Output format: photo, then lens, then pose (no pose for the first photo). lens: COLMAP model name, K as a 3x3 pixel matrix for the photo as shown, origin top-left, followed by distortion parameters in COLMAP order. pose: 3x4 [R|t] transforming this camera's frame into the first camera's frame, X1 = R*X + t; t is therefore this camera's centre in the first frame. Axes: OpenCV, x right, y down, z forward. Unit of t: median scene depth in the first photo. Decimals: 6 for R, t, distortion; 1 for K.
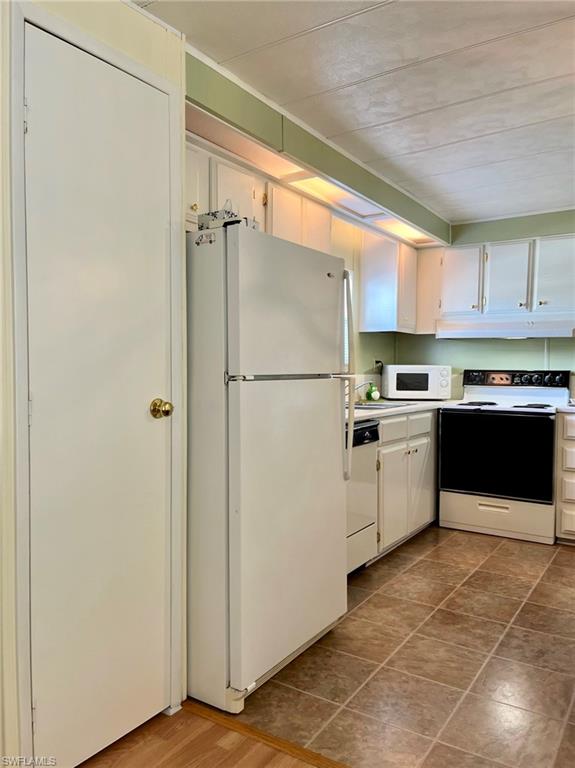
lens RADIAL K [[582.1, 0, 270.7], [0, 582.1, 389.4], [0, 0, 1]] dist [0.038953, -0.040448]
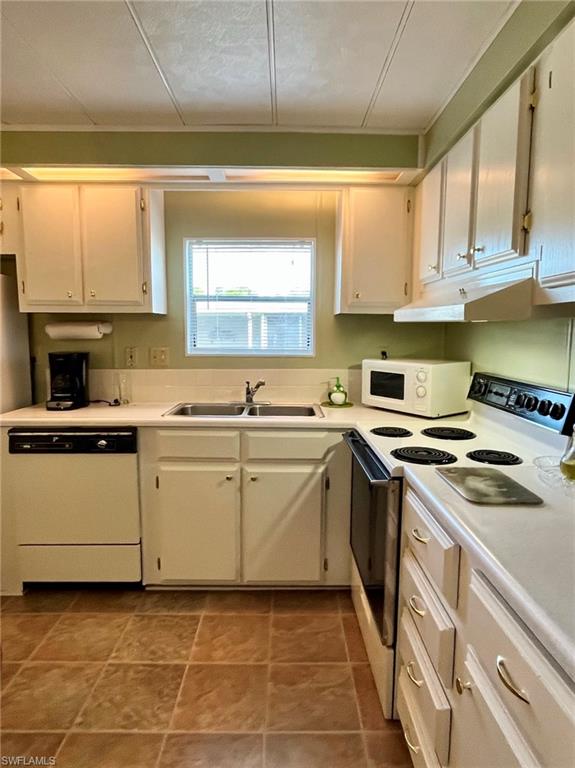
lens RADIAL K [[464.9, 0, 287.4], [0, 464.9, 380.8], [0, 0, 1]] dist [-0.006977, -0.001793]
pose [[0.570804, 0.086565, -0.816511, 0.709627], [-0.035089, 0.996090, 0.081074, -0.066128], [0.820337, -0.017627, 0.571609, 0.663473]]
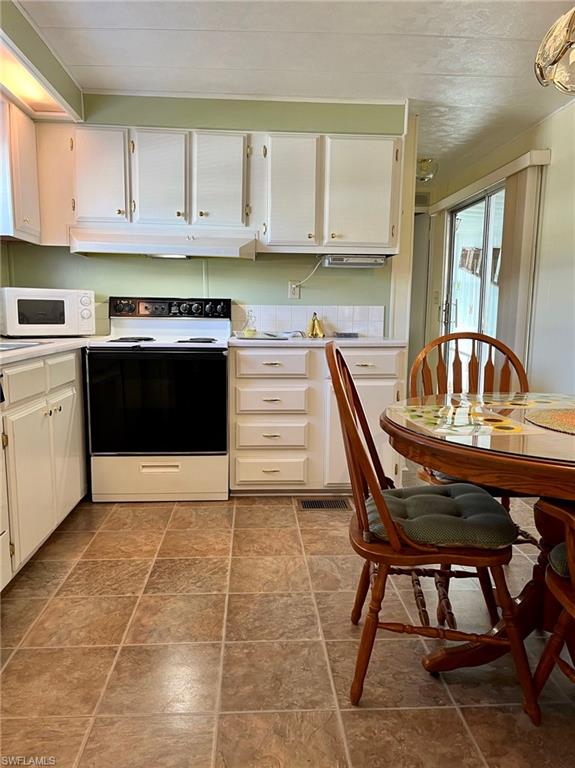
lens RADIAL K [[582.1, 0, 288.8], [0, 582.1, 389.5], [0, 0, 1]] dist [0.038953, -0.040448]
pose [[0.785036, -0.081823, 0.614022, 0.034937], [0.017419, 0.993762, 0.110154, 0.008998], [-0.619205, -0.075779, 0.781564, 0.271103]]
